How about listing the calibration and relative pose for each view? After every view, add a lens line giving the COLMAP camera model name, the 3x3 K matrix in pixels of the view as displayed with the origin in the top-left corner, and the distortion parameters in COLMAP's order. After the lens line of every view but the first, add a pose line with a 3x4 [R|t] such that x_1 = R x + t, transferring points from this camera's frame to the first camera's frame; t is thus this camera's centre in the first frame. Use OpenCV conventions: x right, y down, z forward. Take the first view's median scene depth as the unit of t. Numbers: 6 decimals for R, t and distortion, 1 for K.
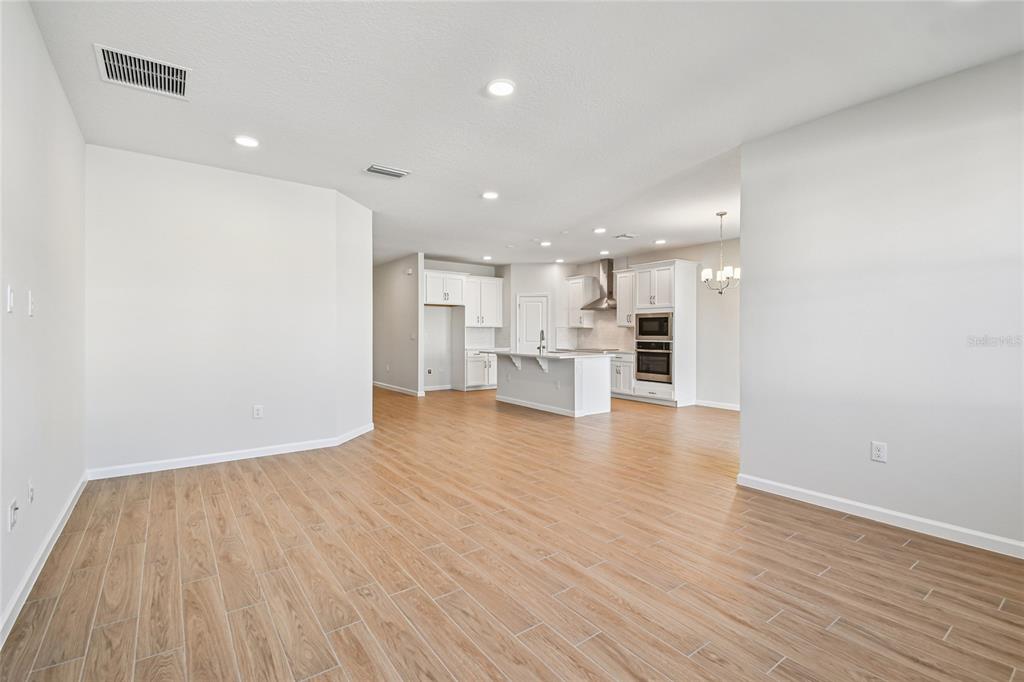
lens RADIAL K [[462.6, 0, 516.2], [0, 462.6, 327.9], [0, 0, 1]] dist [0.043387, -0.023669]
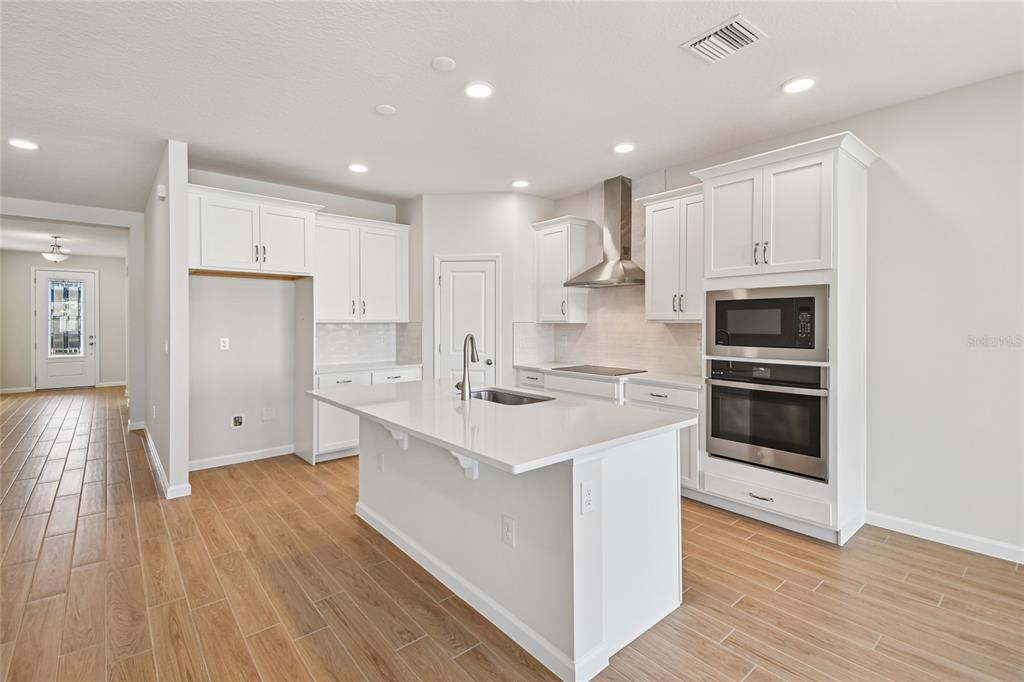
lens RADIAL K [[465.4, 0, 509.9], [0, 465.4, 321.4], [0, 0, 1]] dist [0.048004, -0.022945]
pose [[0.998030, -0.003943, 0.062618, 0.065737], [0.003426, 0.999959, 0.008354, -0.008541], [-0.062648, -0.008123, 0.998003, 0.646903]]
